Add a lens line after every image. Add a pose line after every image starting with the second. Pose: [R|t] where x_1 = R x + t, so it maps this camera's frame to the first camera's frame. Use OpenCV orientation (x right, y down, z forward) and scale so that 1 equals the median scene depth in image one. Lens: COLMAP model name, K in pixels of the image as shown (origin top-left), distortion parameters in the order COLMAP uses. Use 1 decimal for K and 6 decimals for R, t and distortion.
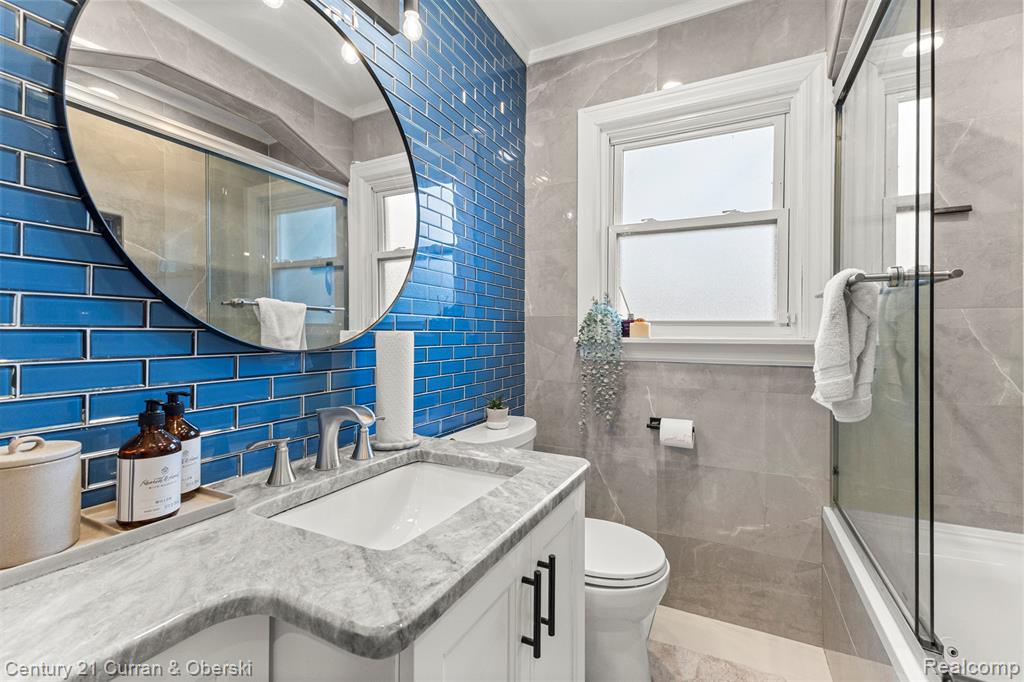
lens RADIAL K [[447.1, 0, 509.6], [0, 447.1, 334.2], [0, 0, 1]] dist [0.001047, 0.000372]
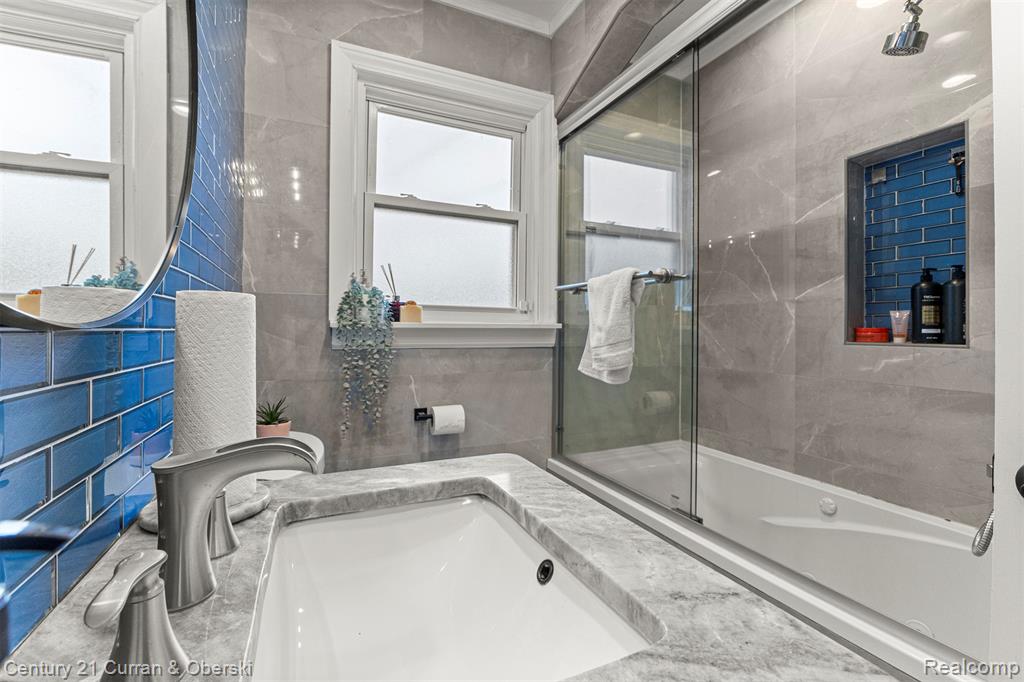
lens RADIAL K [[448.7, 0, 514.7], [0, 448.7, 331.4], [0, 0, 1]] dist [-0.018694, 0.000206]
pose [[0.617753, -0.002787, 0.786368, -0.294756], [0.002059, 0.999996, 0.001927, 0.024655], [-0.786370, 0.000428, 0.617756, 0.267287]]
